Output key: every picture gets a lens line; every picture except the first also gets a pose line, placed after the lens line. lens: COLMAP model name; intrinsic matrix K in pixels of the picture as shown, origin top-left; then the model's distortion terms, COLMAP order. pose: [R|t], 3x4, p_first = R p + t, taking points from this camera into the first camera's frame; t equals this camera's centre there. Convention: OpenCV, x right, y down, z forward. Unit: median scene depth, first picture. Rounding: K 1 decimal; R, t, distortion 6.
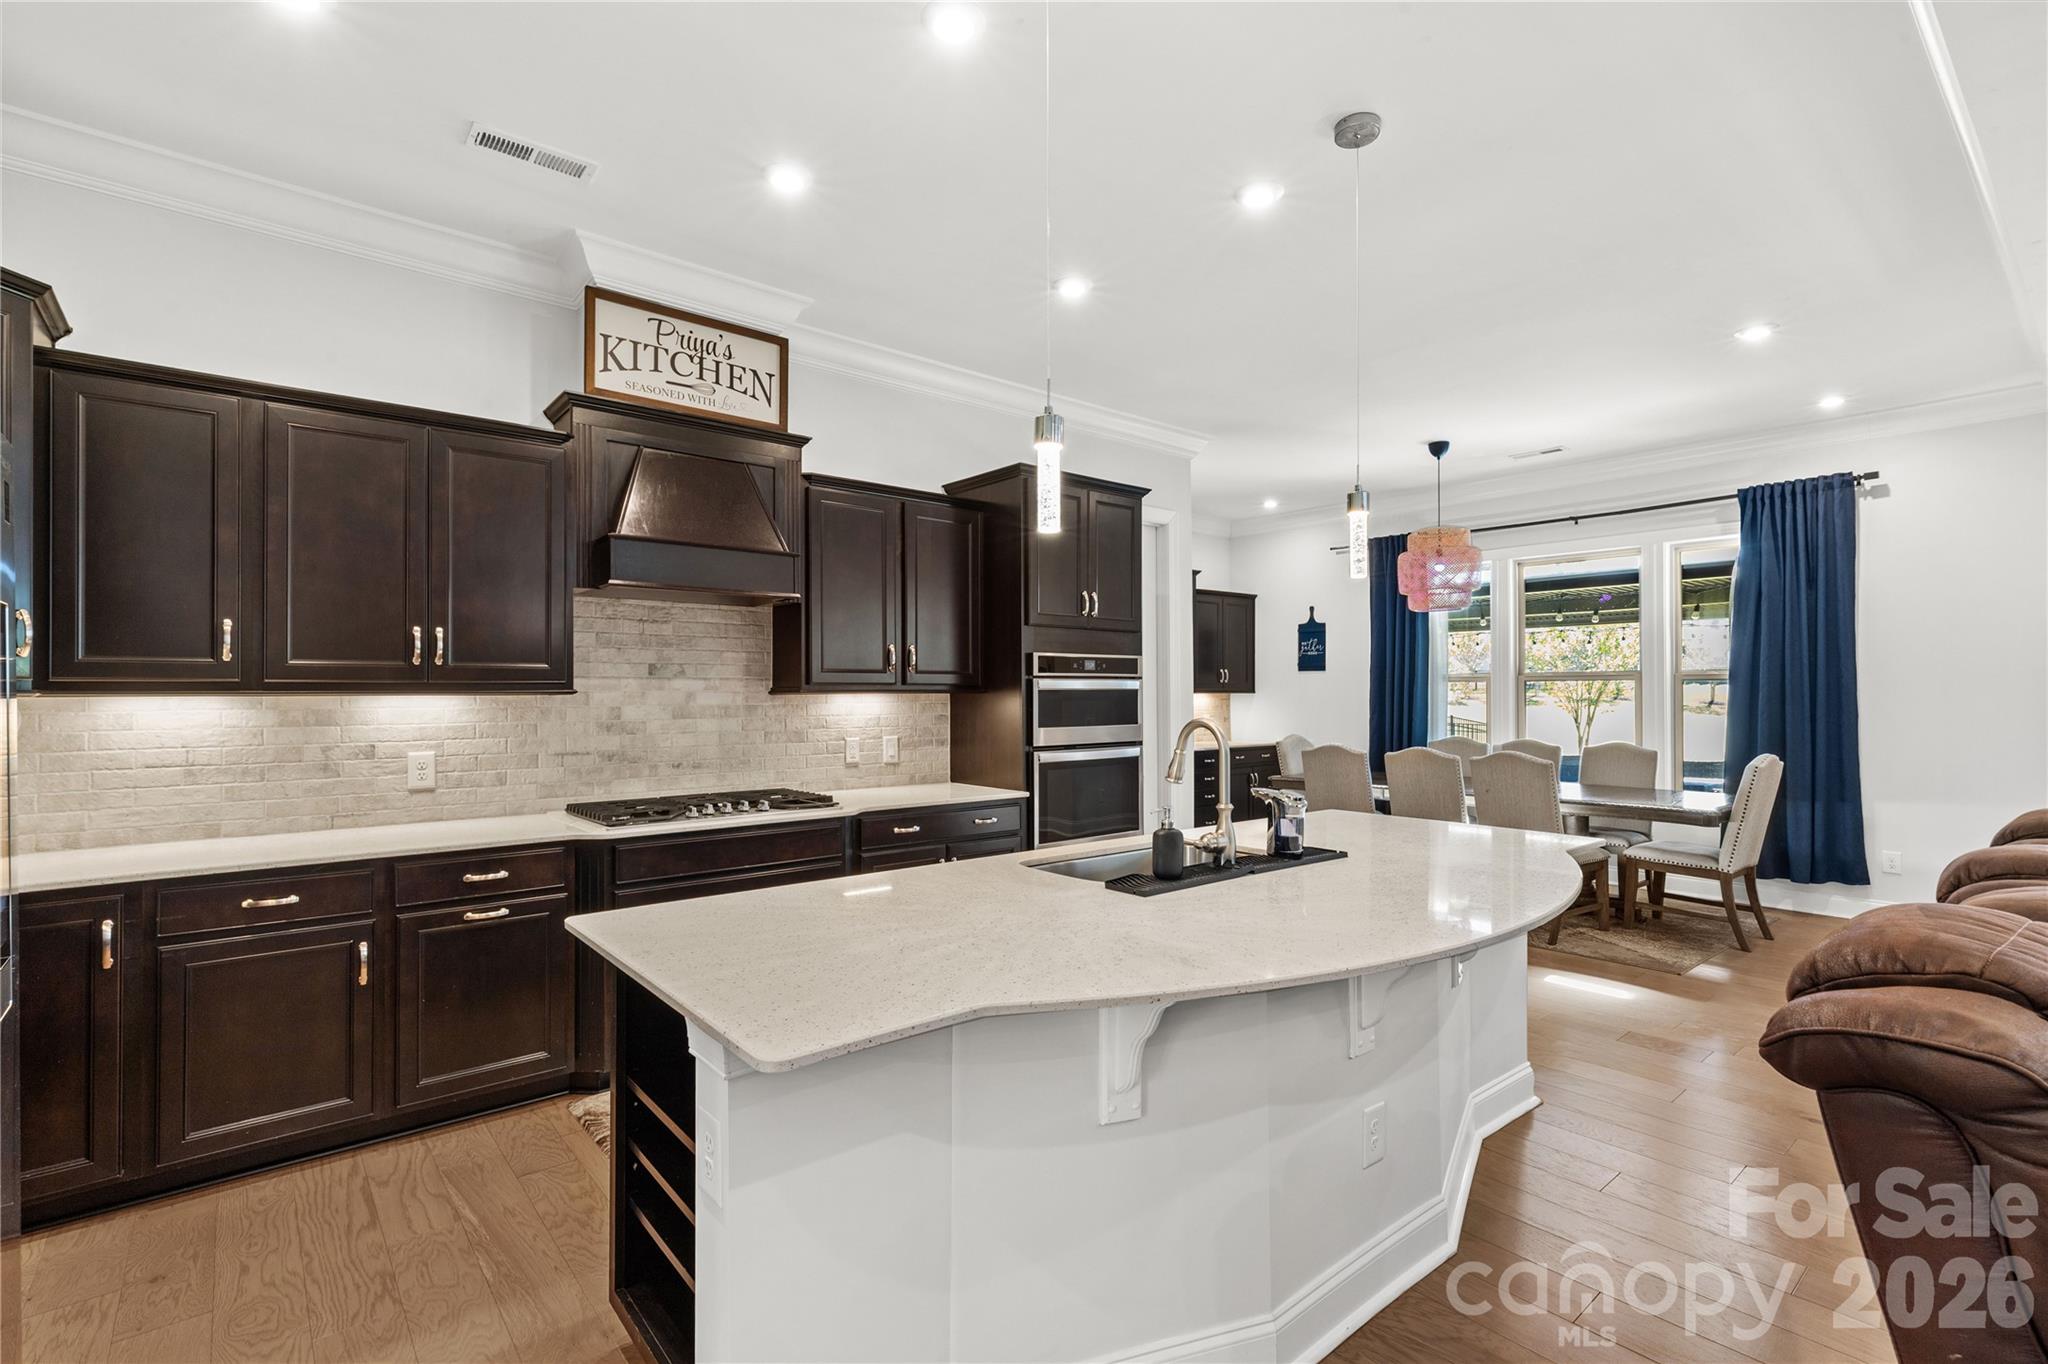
lens RADIAL K [[943.3, 0, 1023.2], [0, 943.3, 696.5], [0, 0, 1]] dist [0.008957, -0.000468]
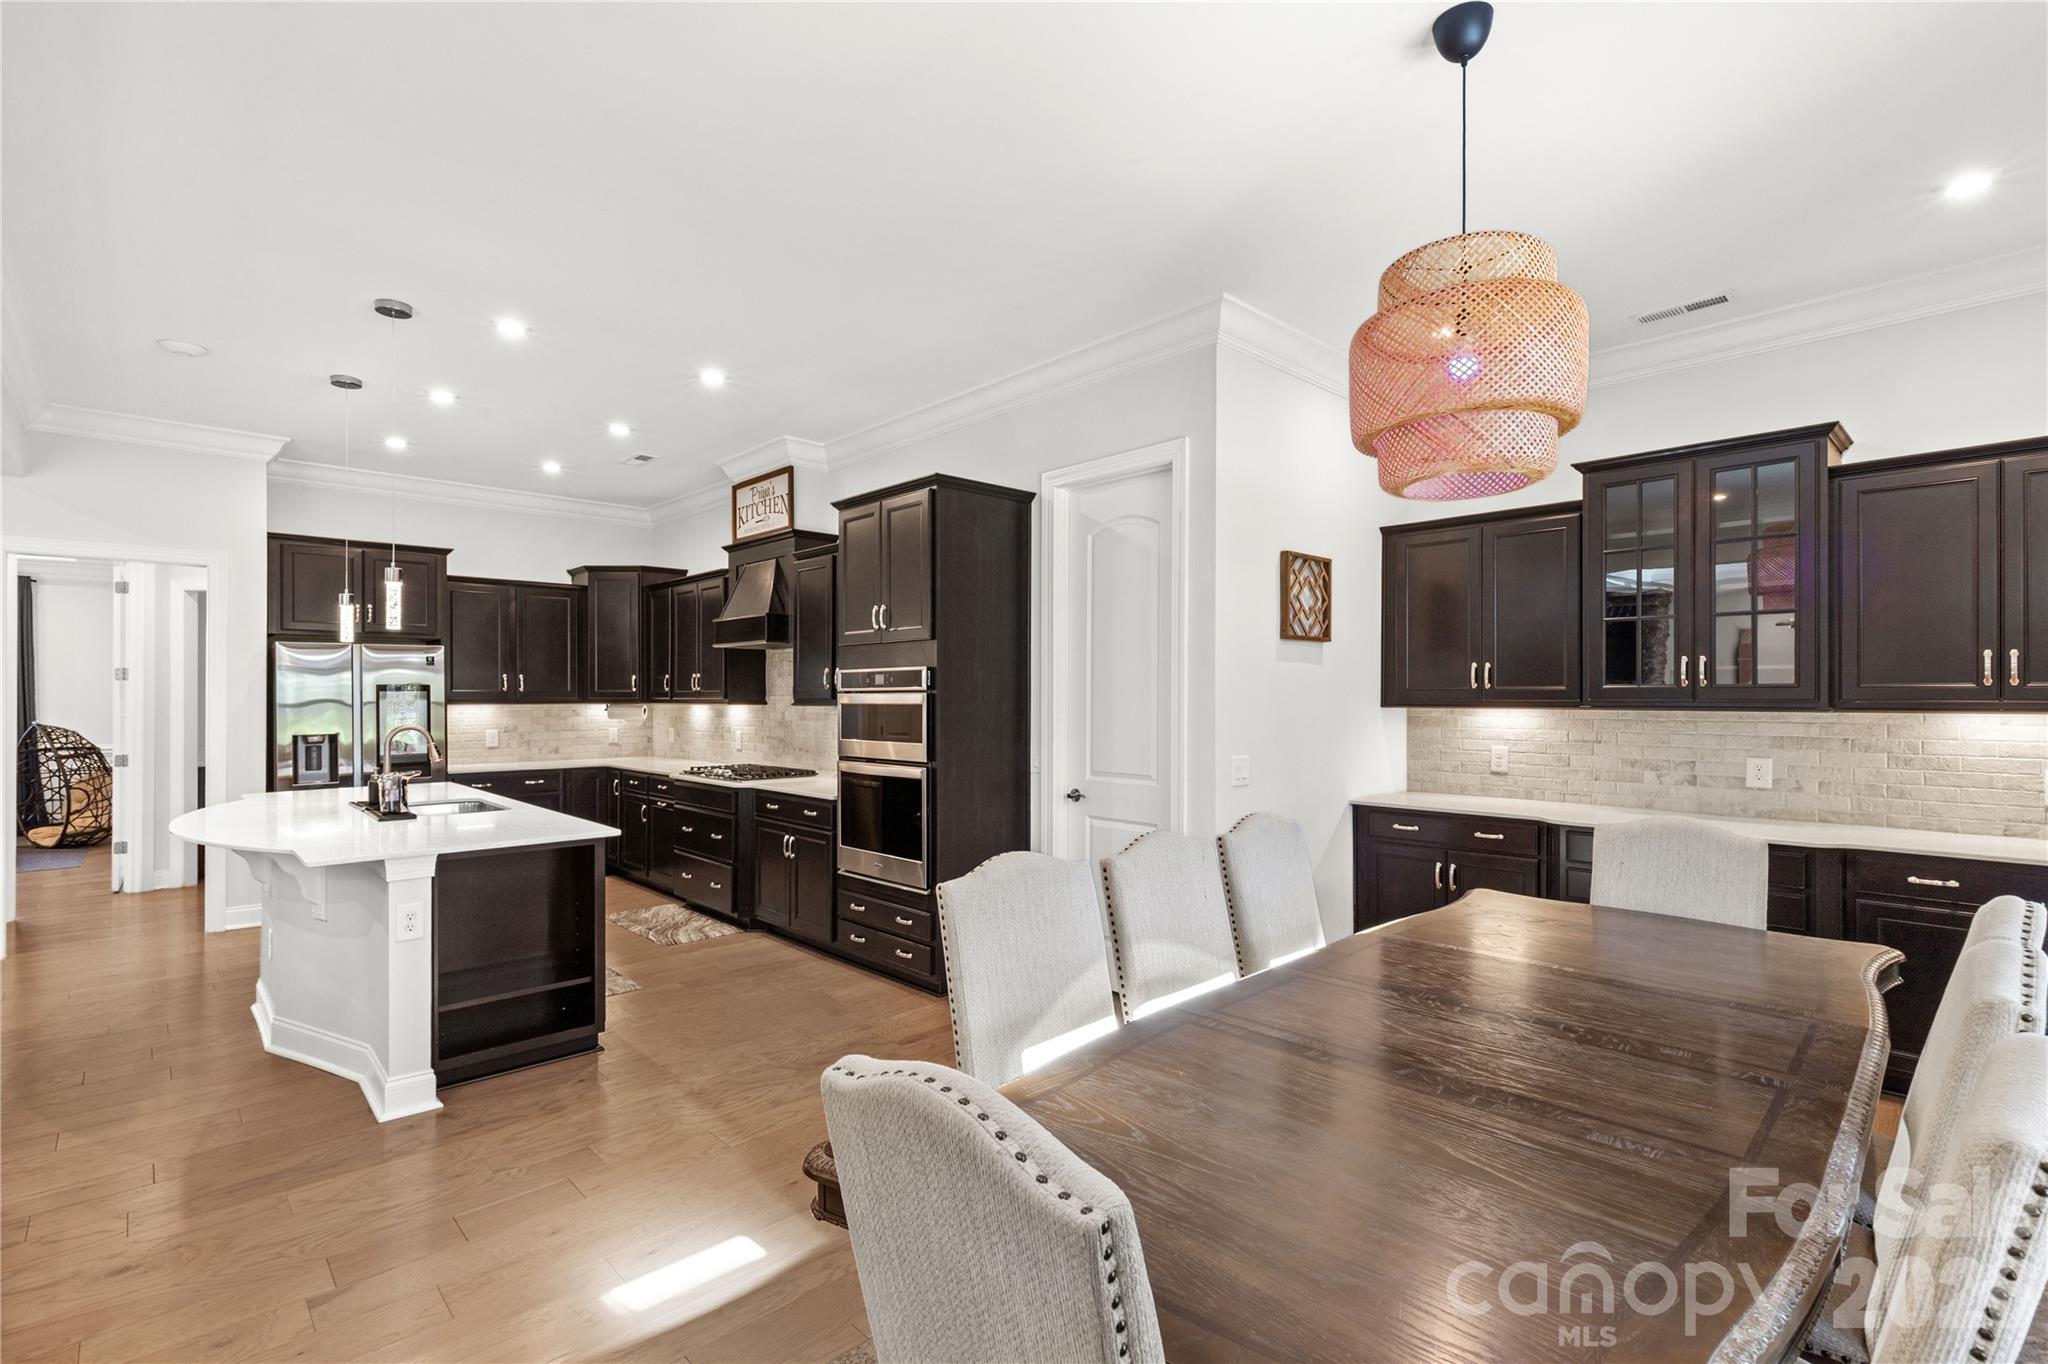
lens RADIAL K [[924.5, 0, 1019.6], [0, 924.5, 691.2], [0, 0, 1]] dist [0.008570, -0.000382]
pose [[0.056995, -0.003447, -0.998369, 1.203595], [-0.002365, 0.999991, -0.003587, -0.020287], [0.998372, 0.002566, 0.056986, 1.260073]]
